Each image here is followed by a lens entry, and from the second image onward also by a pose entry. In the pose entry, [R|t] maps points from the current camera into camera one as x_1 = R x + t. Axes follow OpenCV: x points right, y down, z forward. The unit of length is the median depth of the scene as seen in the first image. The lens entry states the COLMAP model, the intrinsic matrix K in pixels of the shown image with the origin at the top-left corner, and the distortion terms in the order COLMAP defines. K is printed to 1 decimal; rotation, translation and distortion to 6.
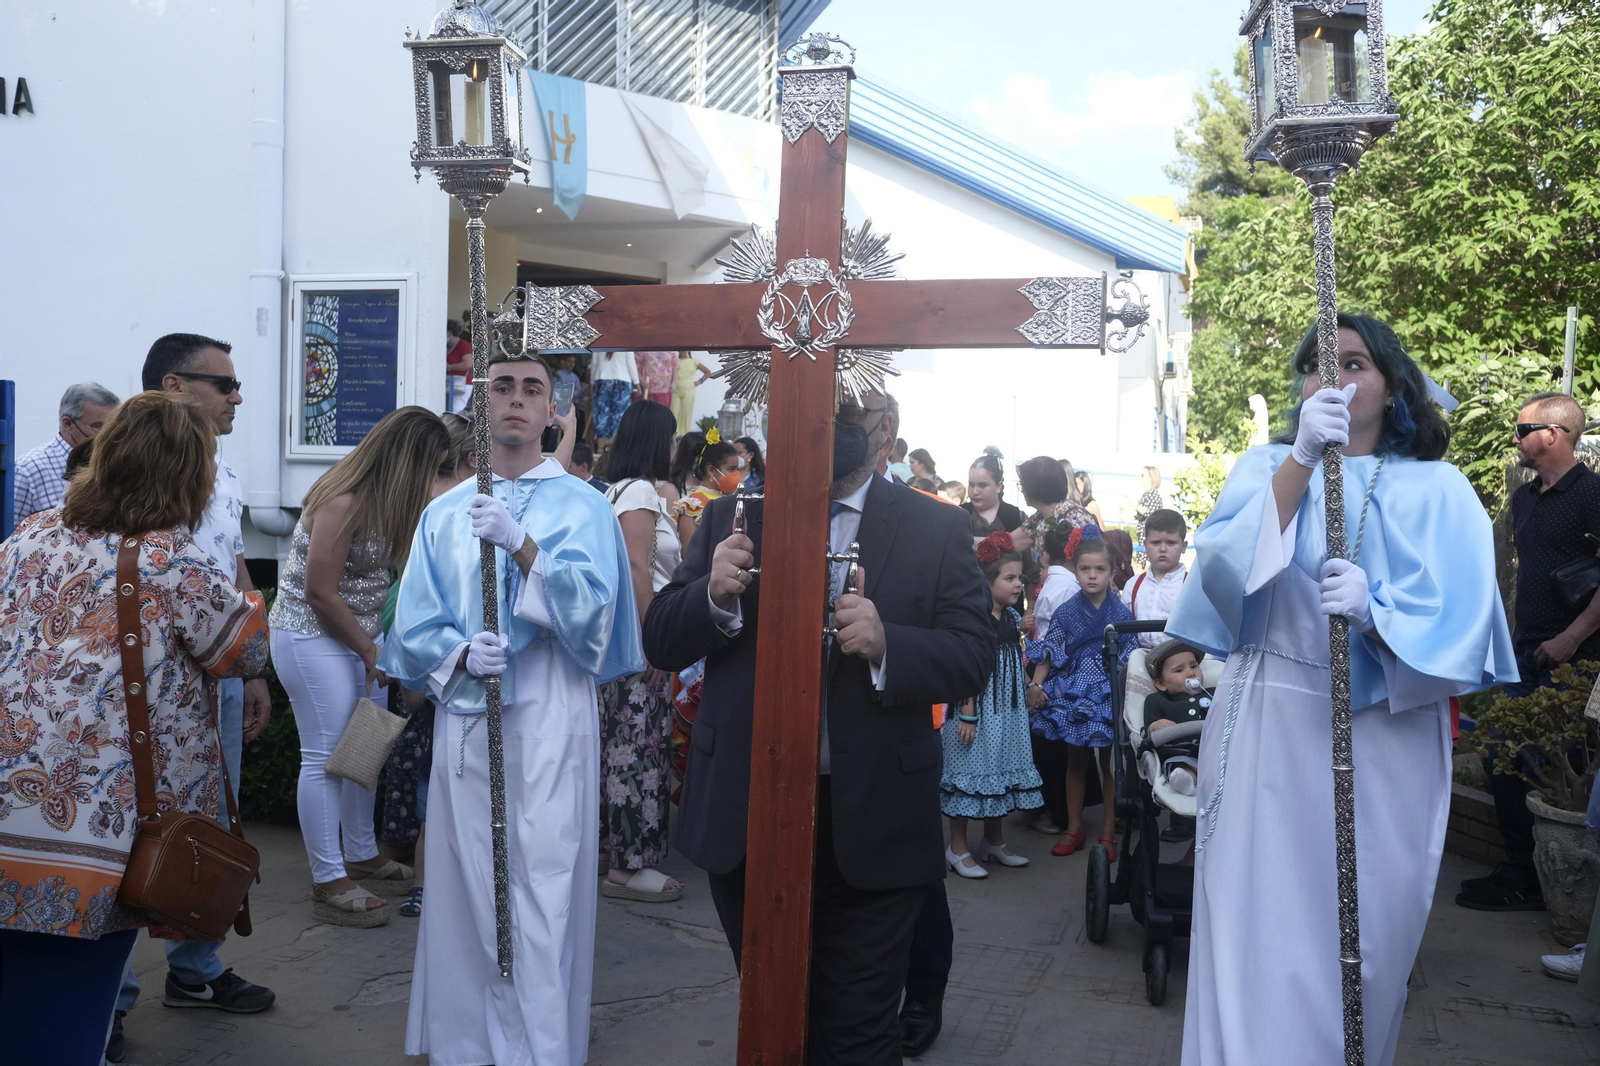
lens RADIAL K [[1491.3, 0, 885.3], [0, 1491.3, 532.7], [0, 0, 1]] dist [-0.070268, 0.298957]
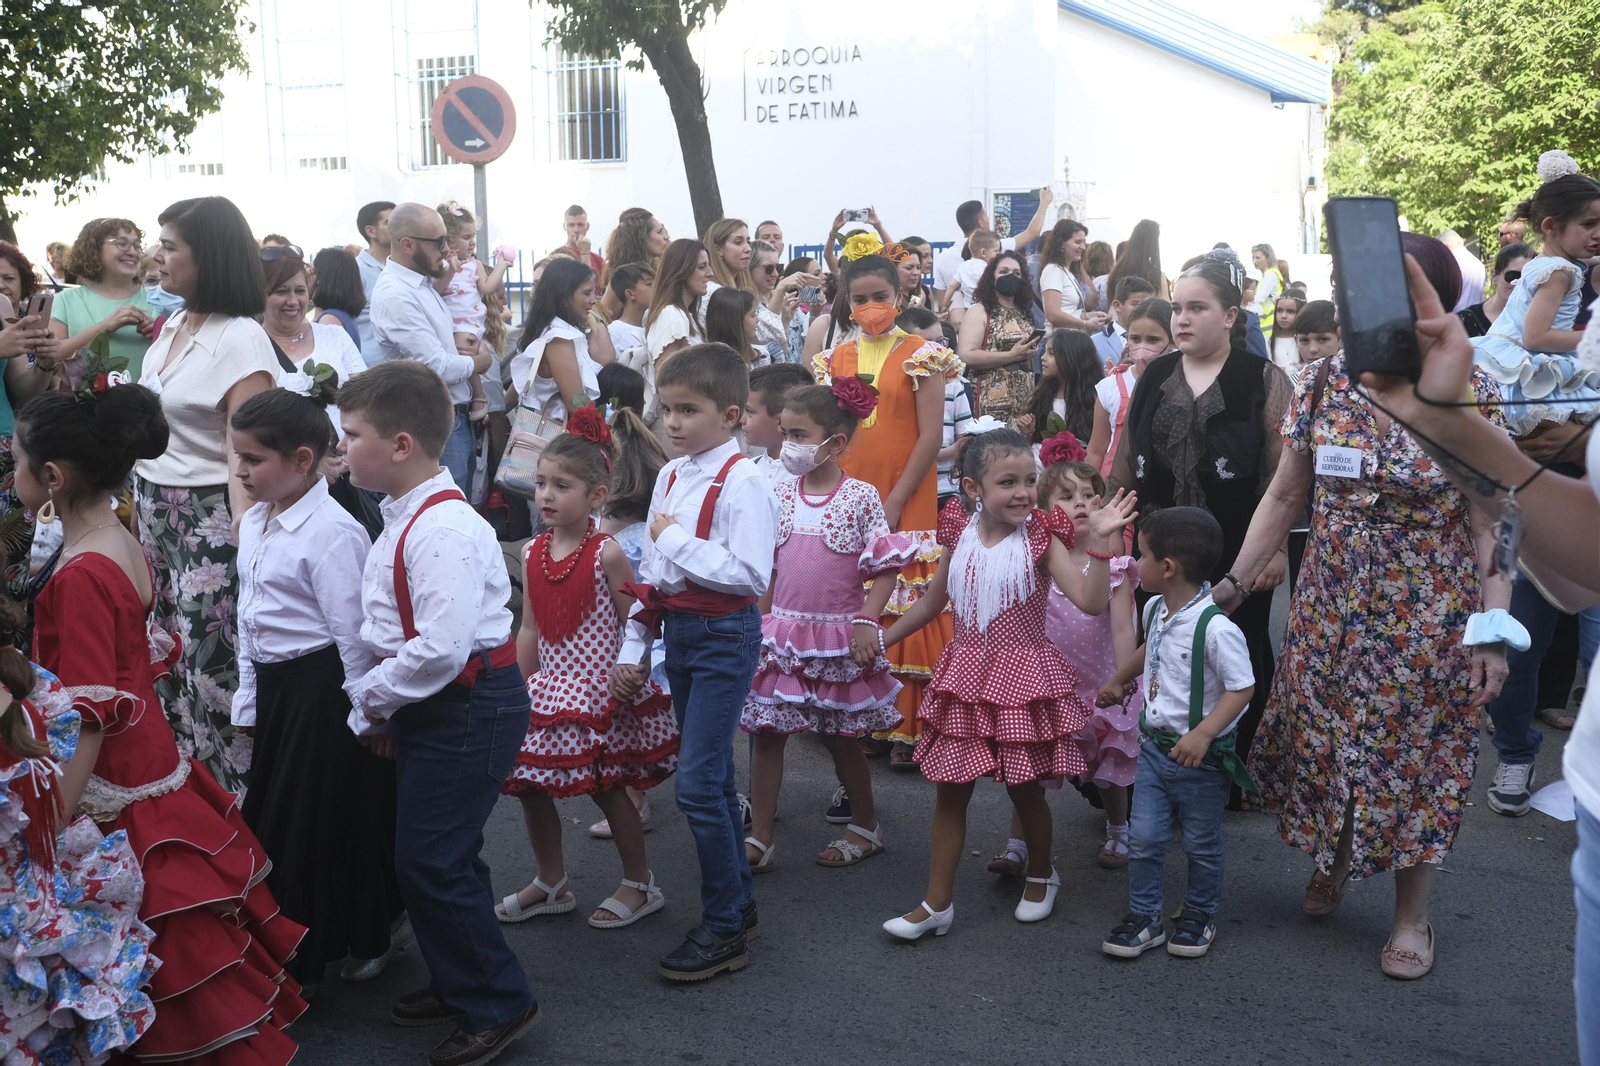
lens RADIAL K [[1450.7, 0, 842.3], [0, 1450.7, 524.1], [0, 0, 1]] dist [-0.045343, 0.106655]
pose [[0.994188, -0.009606, -0.107231, -0.168446], [0.022690, 0.992336, 0.121469, 0.033089], [0.105243, -0.123196, 0.986786, -0.587225]]
